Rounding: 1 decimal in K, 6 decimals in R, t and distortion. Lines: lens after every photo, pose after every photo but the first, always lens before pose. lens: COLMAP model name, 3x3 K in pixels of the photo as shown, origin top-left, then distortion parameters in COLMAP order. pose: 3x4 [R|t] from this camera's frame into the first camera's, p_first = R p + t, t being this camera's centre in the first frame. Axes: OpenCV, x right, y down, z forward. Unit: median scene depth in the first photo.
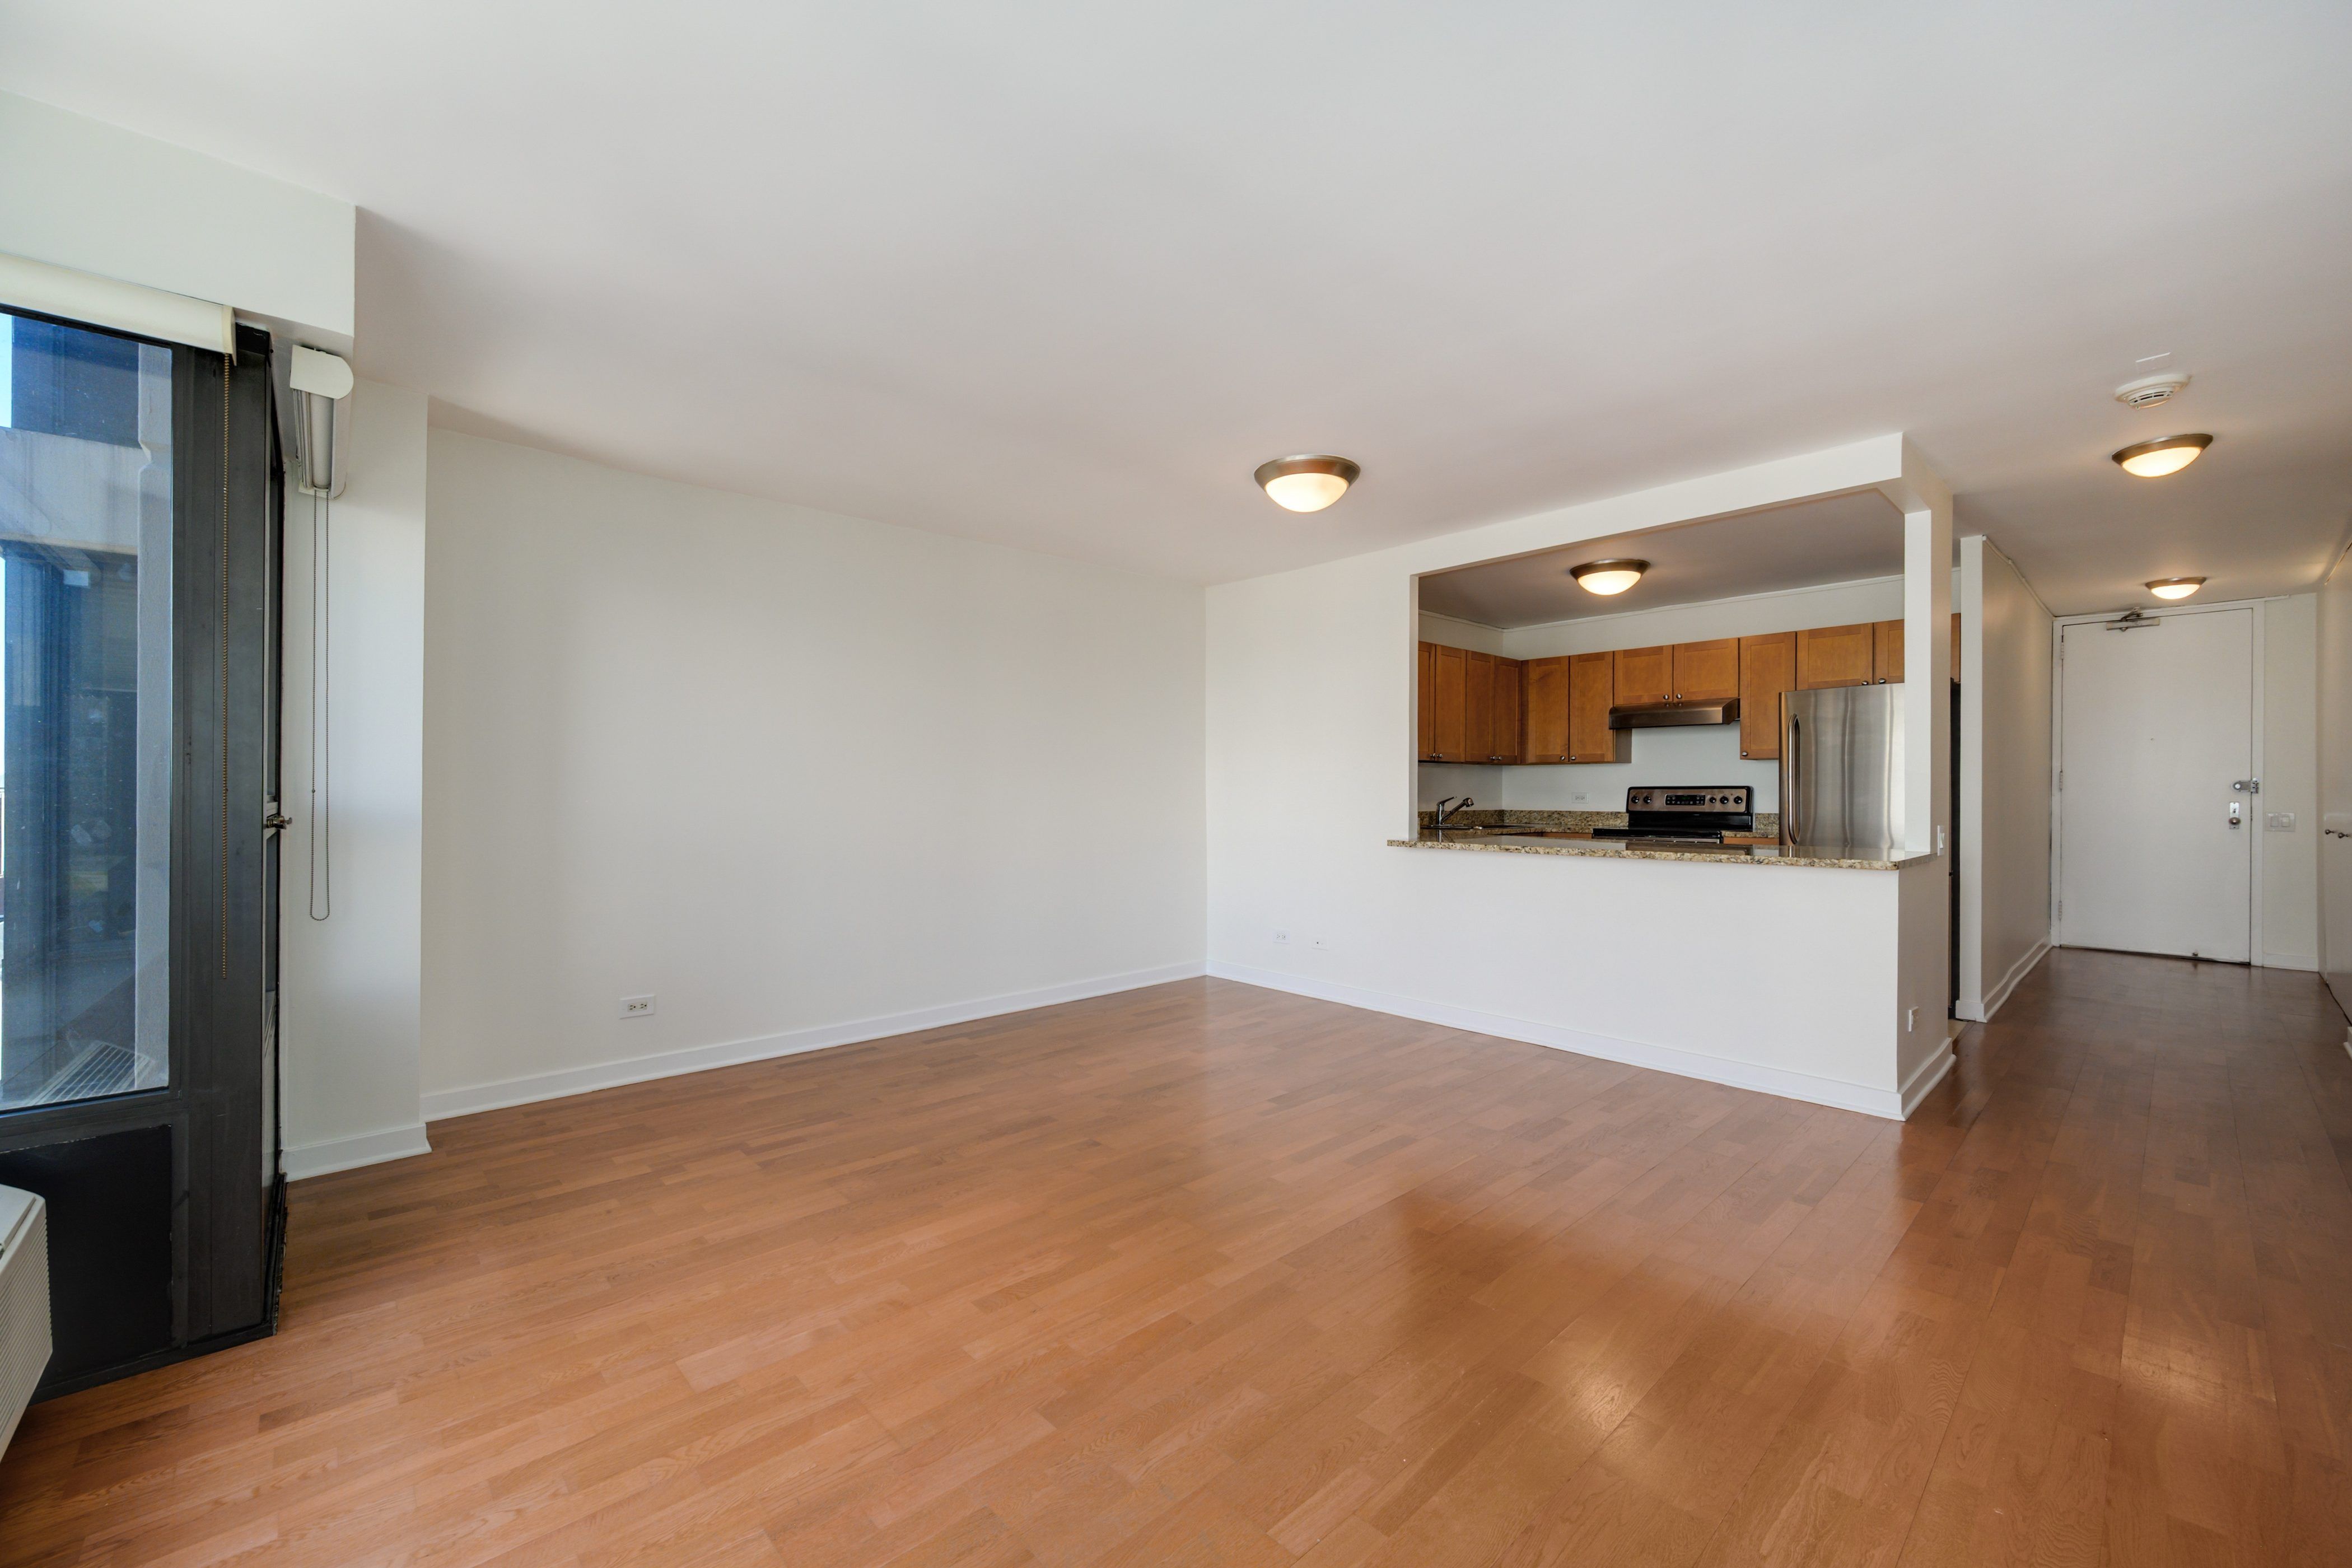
lens RADIAL K [[963.8, 0, 1128.2], [0, 963.8, 798.3], [0, 0, 1]] dist [-0.000408, 0.000138]
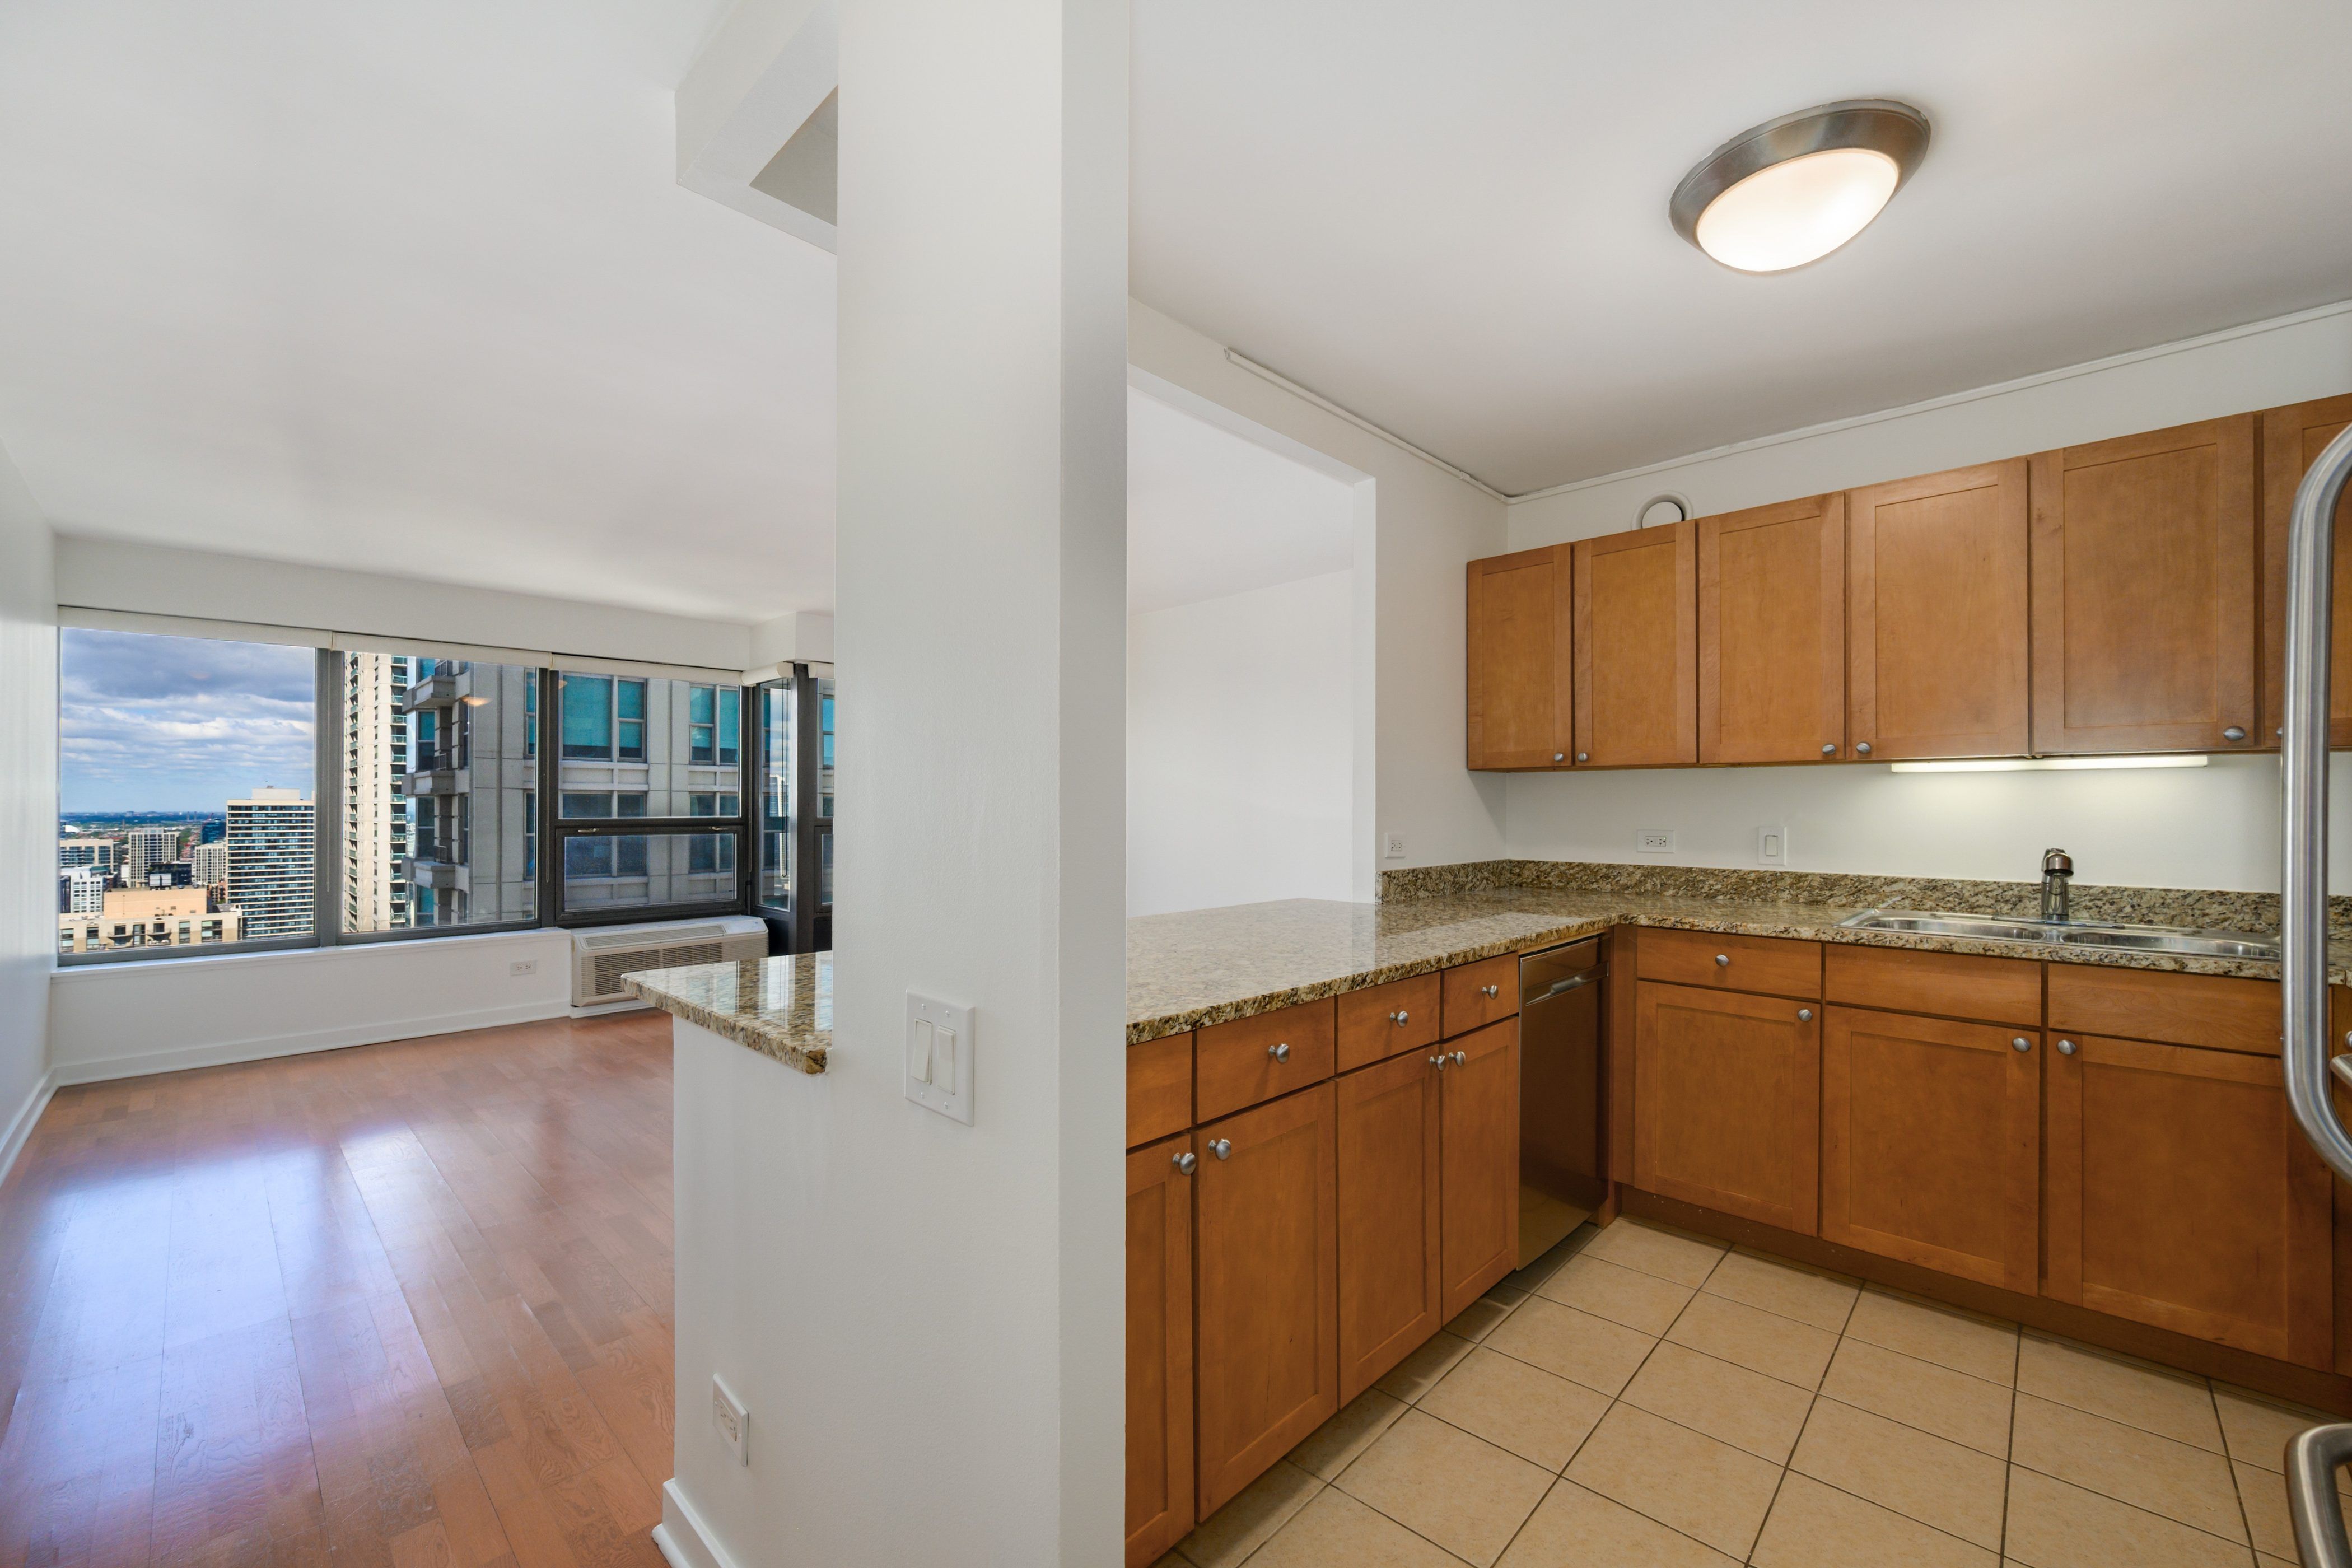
lens RADIAL K [[967.5, 0, 1216.9], [0, 967.5, 798.8], [0, 0, 1]] dist [-0.004028, 0.000113]
pose [[0.080224, -0.007315, -0.996750, 0.695718], [-0.009483, 0.999922, -0.008102, -0.014846], [0.996732, 0.010102, 0.080149, 0.656595]]
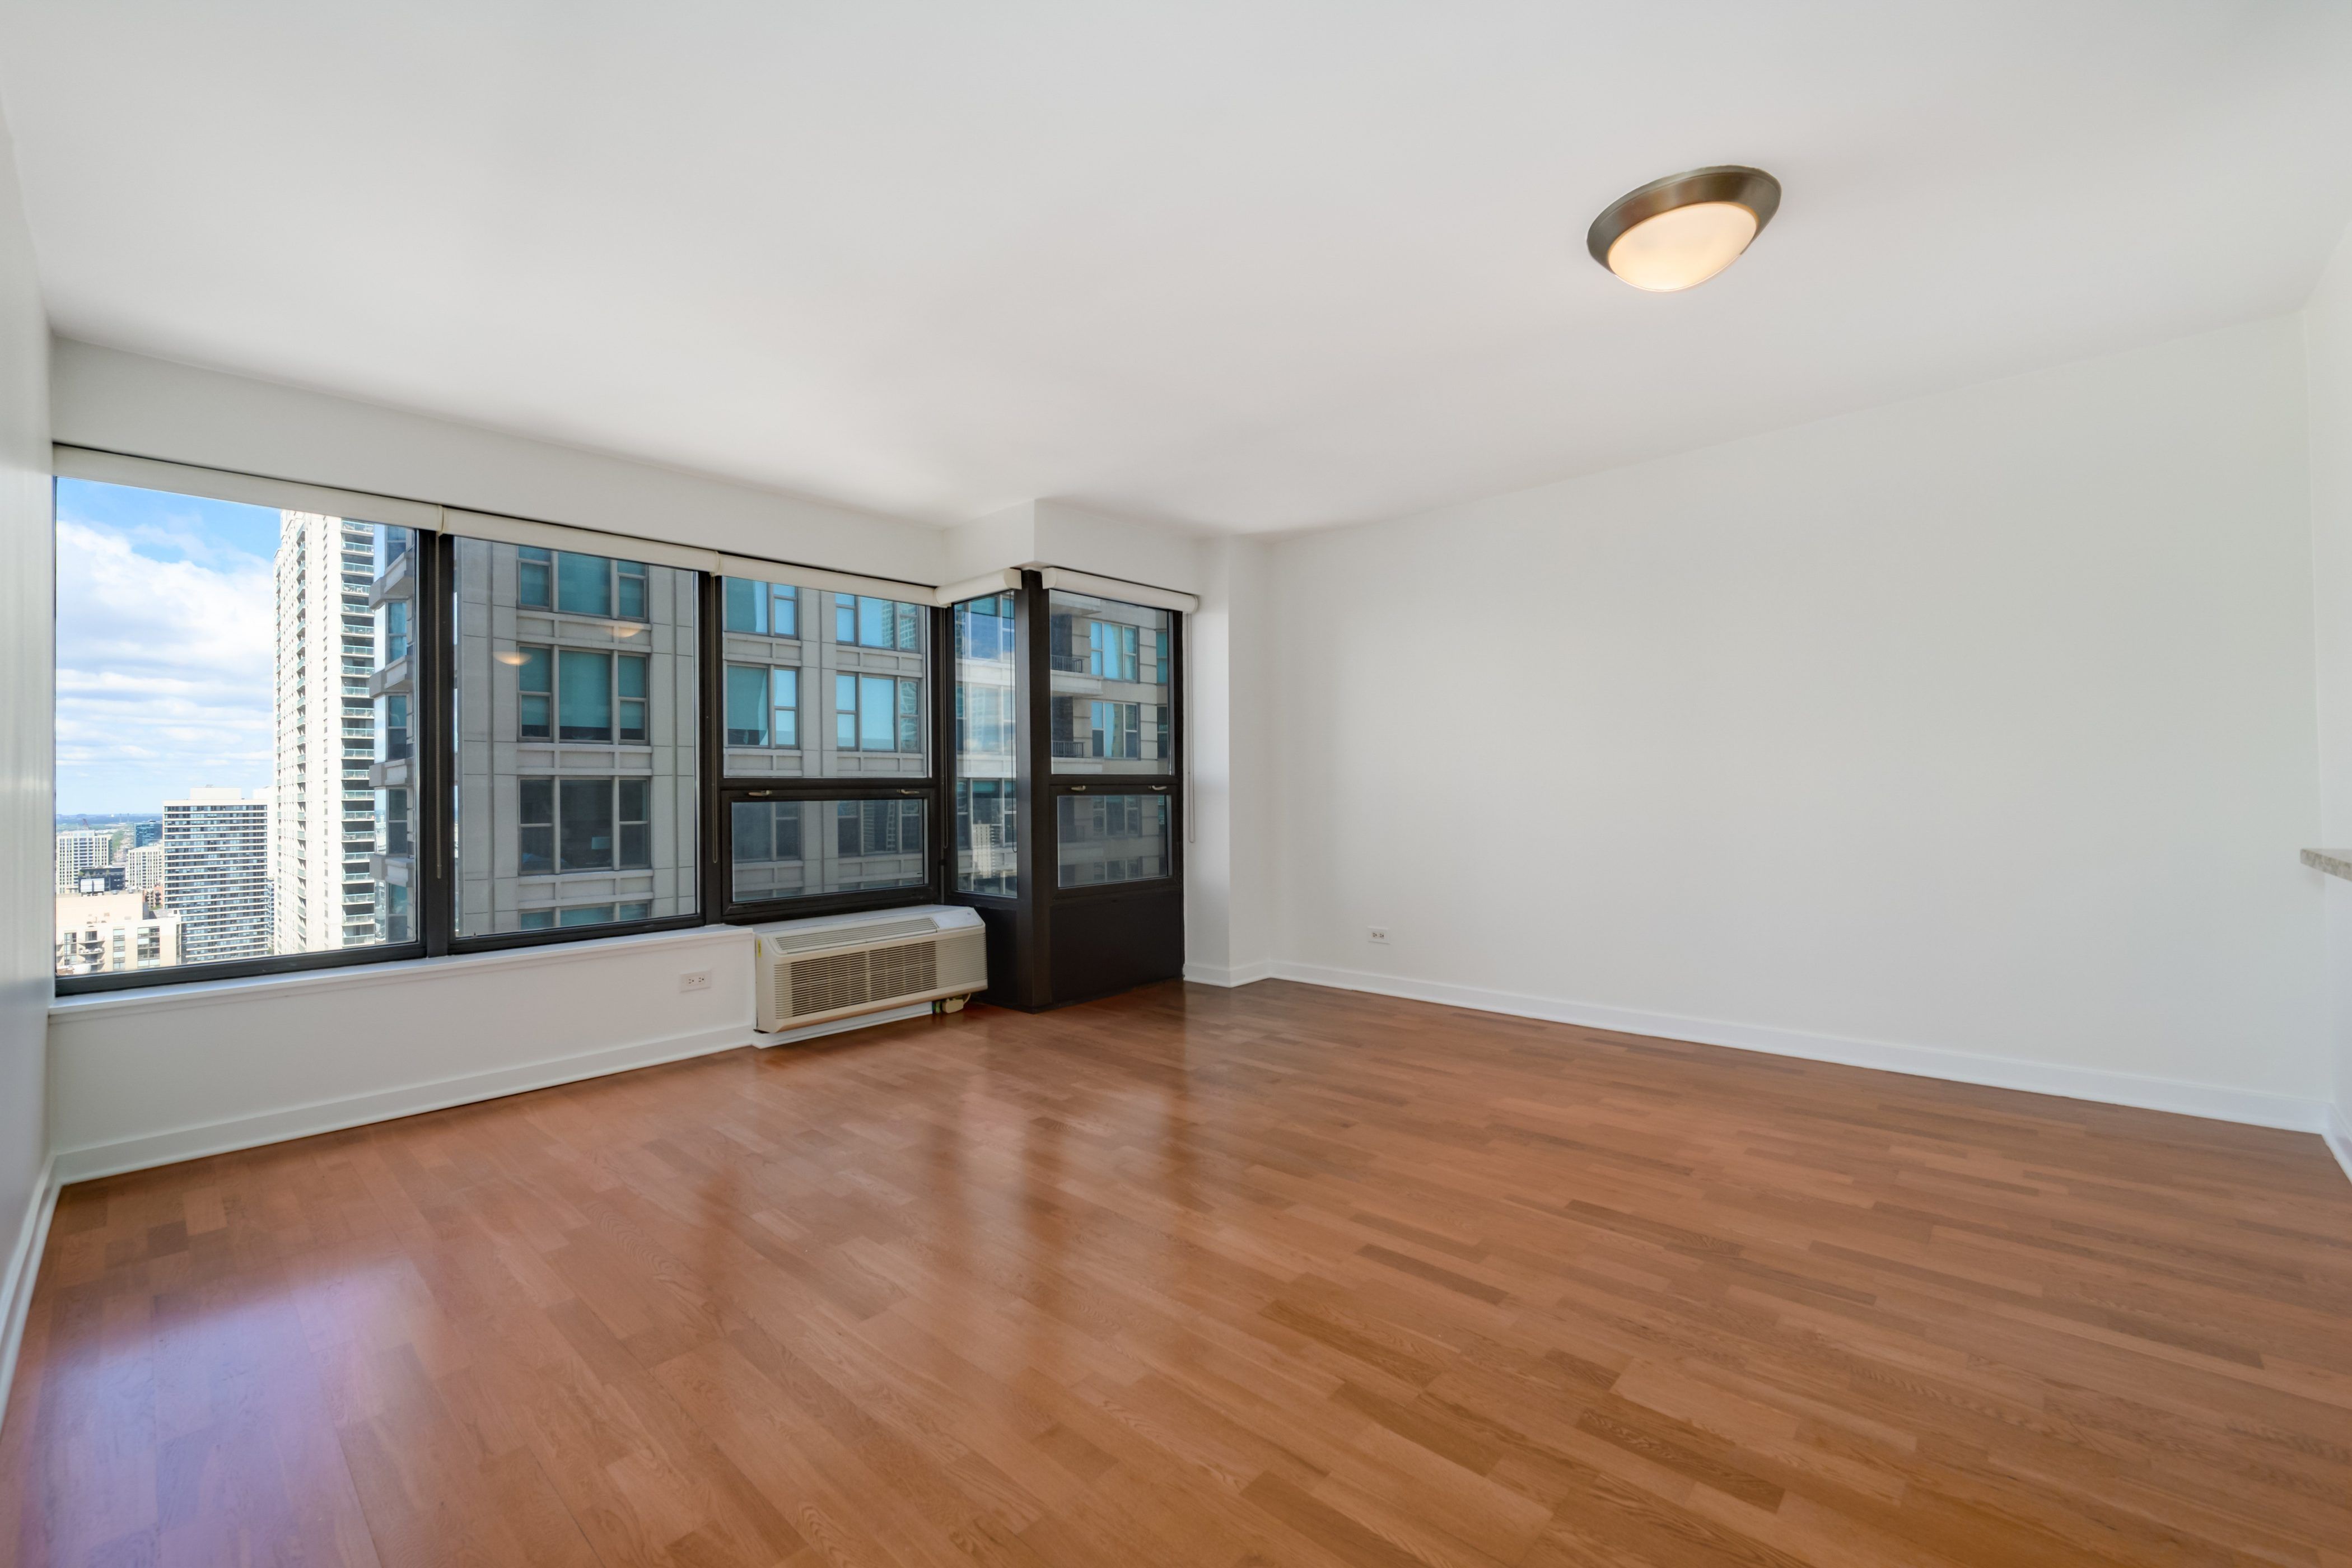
lens RADIAL K [[992.6, 0, 1204.4], [0, 992.6, 776.6], [0, 0, 1]] dist [0.002154, -0.000238]
pose [[0.089913, -0.016428, -0.995814, 0.454597], [0.005262, 0.999858, -0.016019, 0.015226], [0.995936, -0.003799, 0.089987, 0.378754]]
